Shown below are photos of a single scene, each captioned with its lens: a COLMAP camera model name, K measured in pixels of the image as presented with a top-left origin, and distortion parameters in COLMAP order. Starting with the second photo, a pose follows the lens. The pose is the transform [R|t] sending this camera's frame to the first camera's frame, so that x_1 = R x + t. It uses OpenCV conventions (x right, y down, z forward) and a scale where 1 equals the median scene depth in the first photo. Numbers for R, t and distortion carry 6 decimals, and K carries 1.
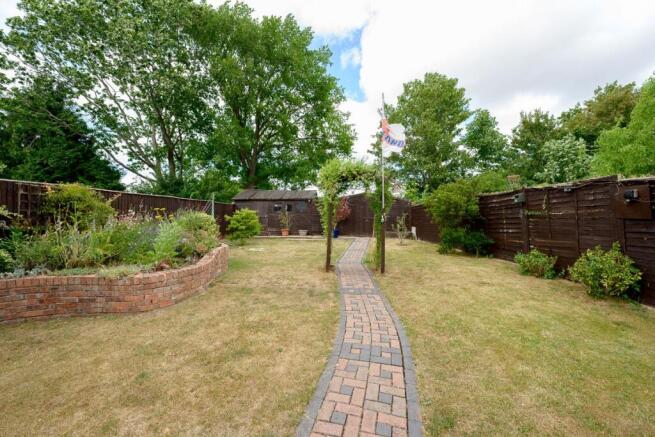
lens RADIAL K [[261.1, 0, 327.5], [0, 261.1, 218.5], [0, 0, 1]] dist [-0.000040, 0.000301]
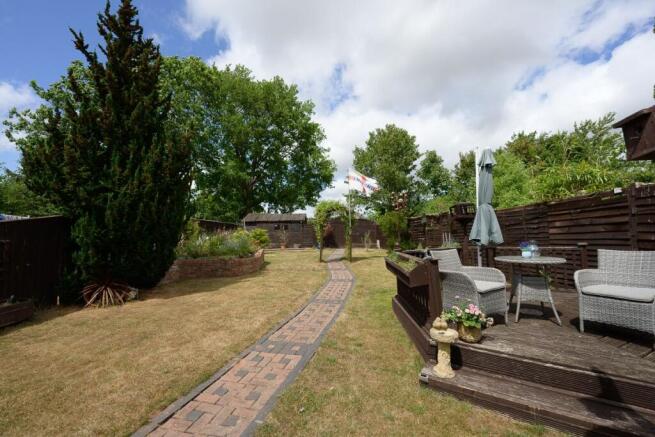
lens RADIAL K [[261.1, 0, 327.5], [0, 261.1, 218.5], [0, 0, 1]] dist [-0.000040, 0.000301]
pose [[0.997130, -0.009452, 0.075118, -0.024880], [0.014975, 0.997197, -0.073304, 0.009941], [-0.074215, 0.074219, 0.994477, -0.241821]]
